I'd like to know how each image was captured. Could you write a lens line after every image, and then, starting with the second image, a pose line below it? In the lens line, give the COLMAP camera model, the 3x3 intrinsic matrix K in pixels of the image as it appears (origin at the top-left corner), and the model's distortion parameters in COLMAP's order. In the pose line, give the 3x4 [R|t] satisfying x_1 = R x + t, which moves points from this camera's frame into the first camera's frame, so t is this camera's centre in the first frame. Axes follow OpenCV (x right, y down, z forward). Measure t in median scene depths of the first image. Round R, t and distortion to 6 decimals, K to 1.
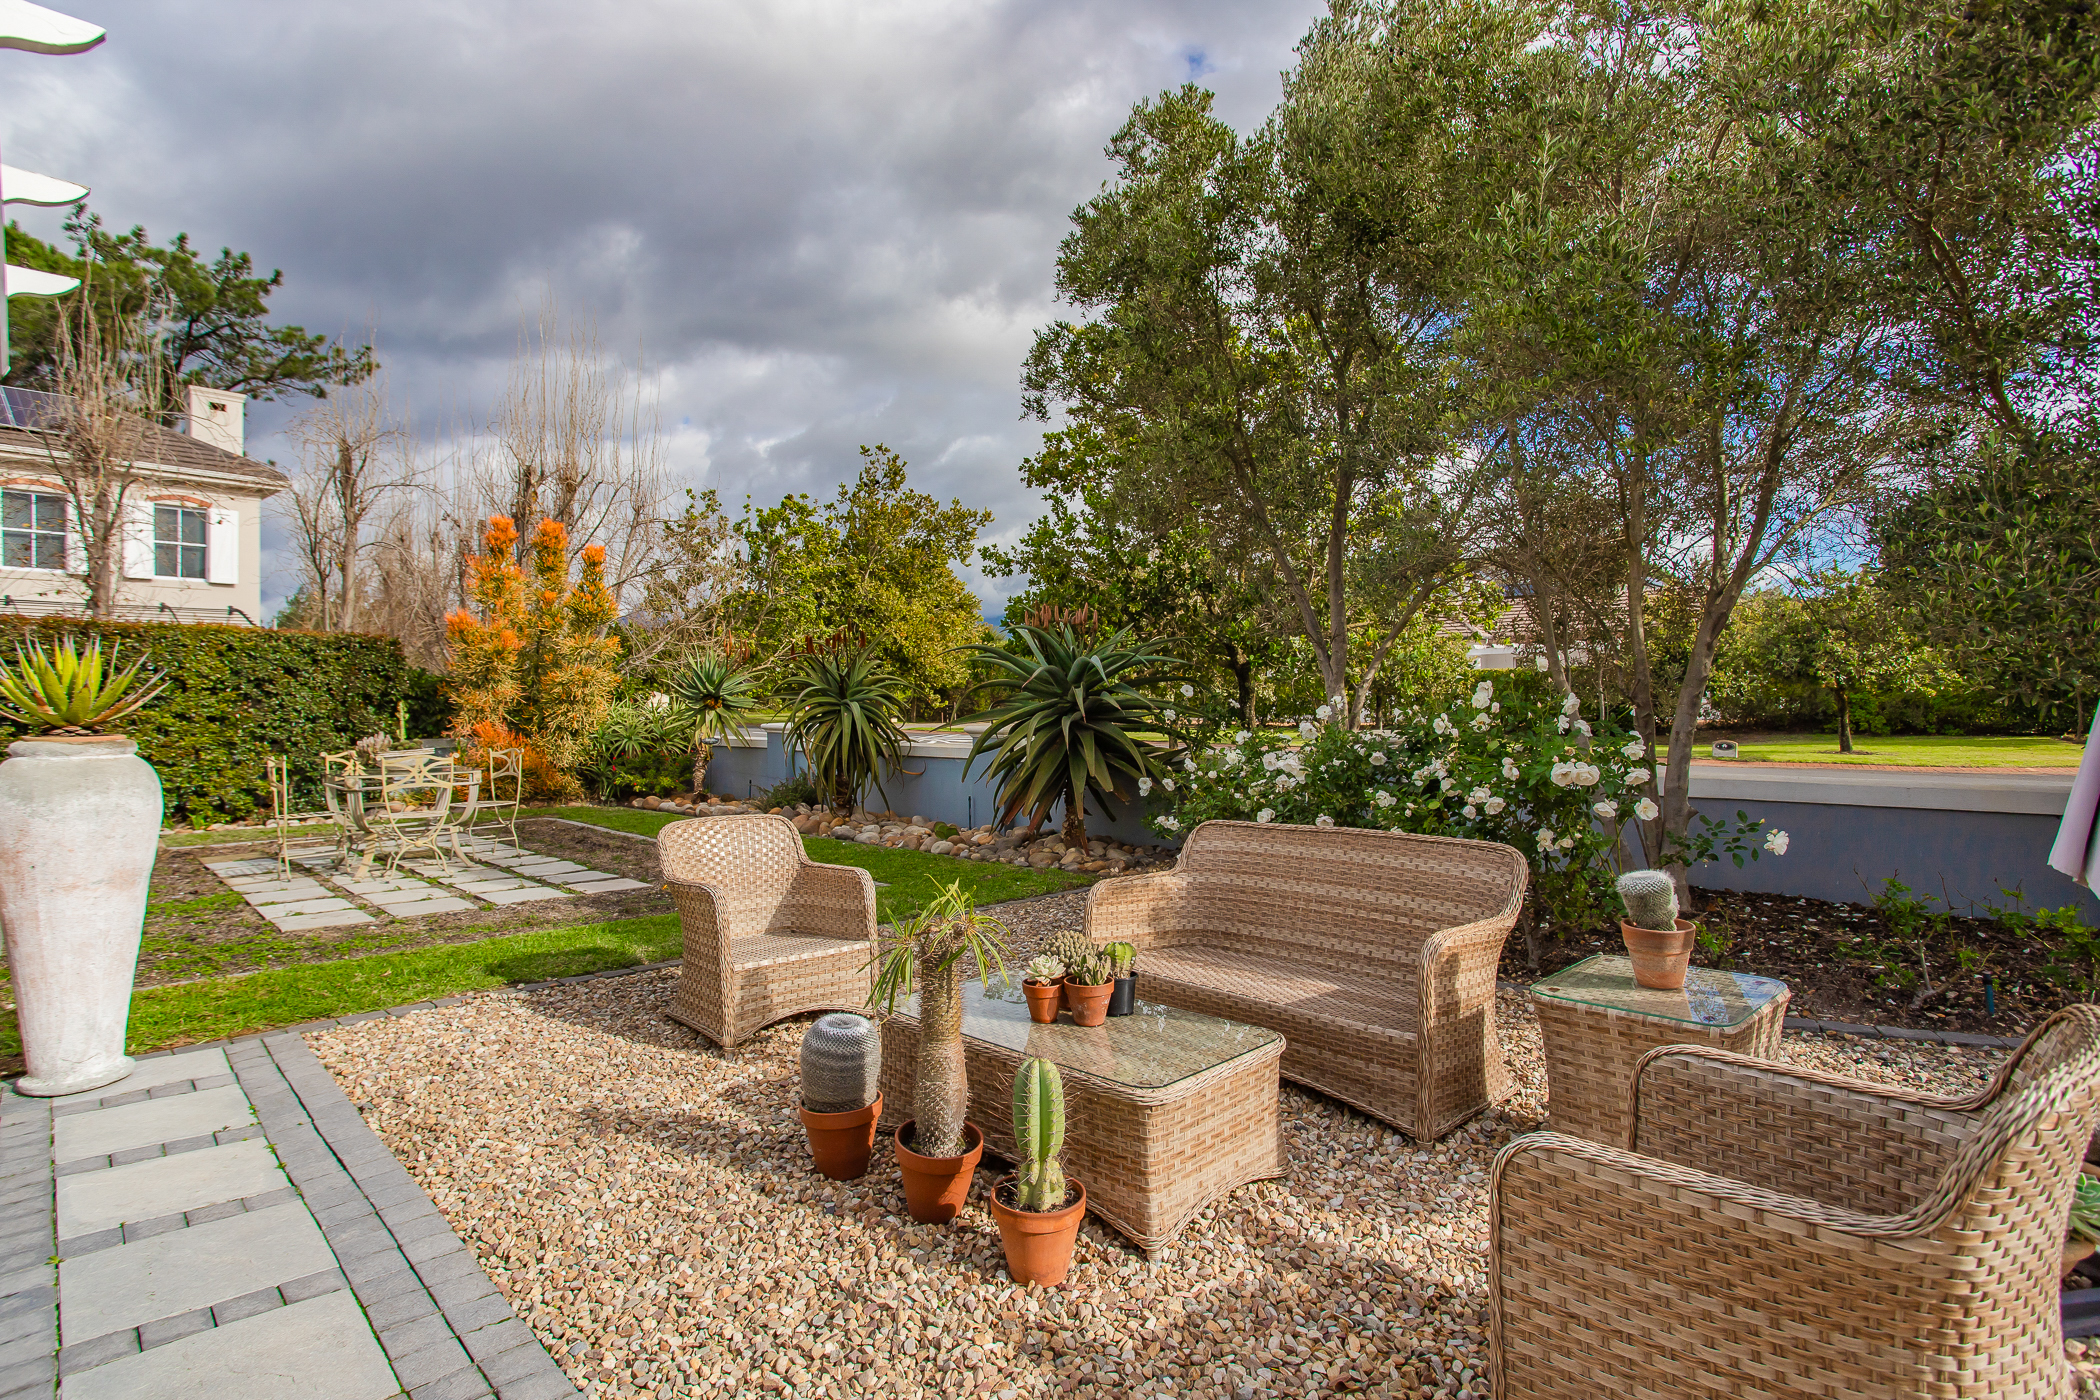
lens RADIAL K [[1060.6, 0, 1088.2], [0, 1060.6, 673.0], [0, 0, 1]] dist [0.002240, 0.001006]
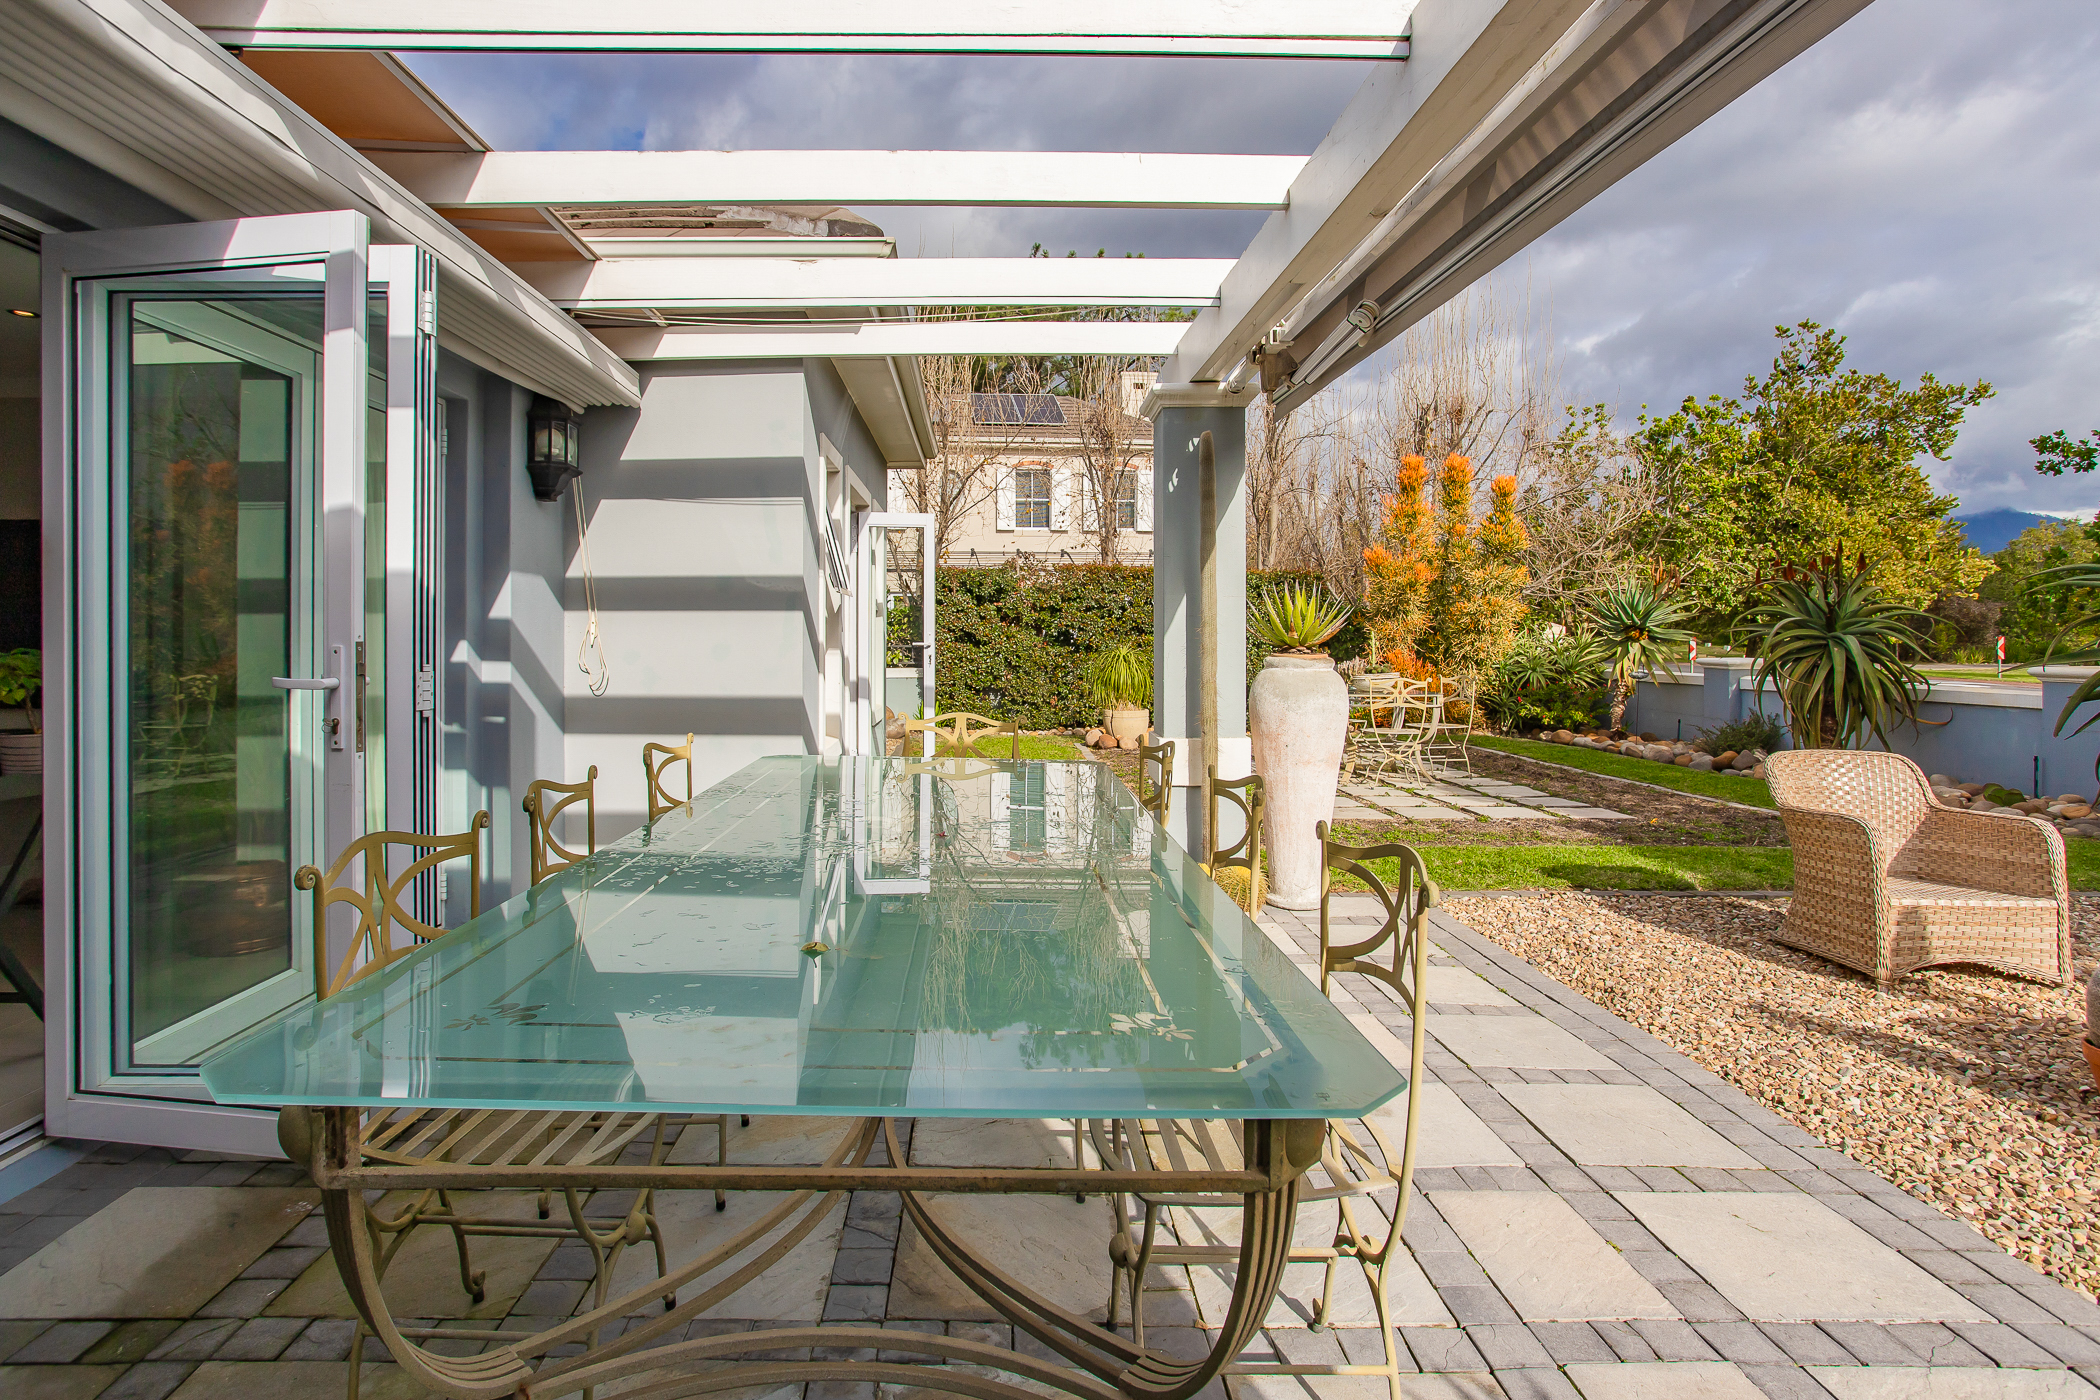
lens RADIAL K [[1149.0, 0, 1040.6], [0, 1149.0, 621.2], [0, 0, 1]] dist [-0.000770, 0.014553]
pose [[0.740114, 0.003028, -0.672475, -0.057636], [0.008387, 0.999871, 0.013733, -0.001764], [0.672430, -0.015804, 0.739992, -0.096929]]
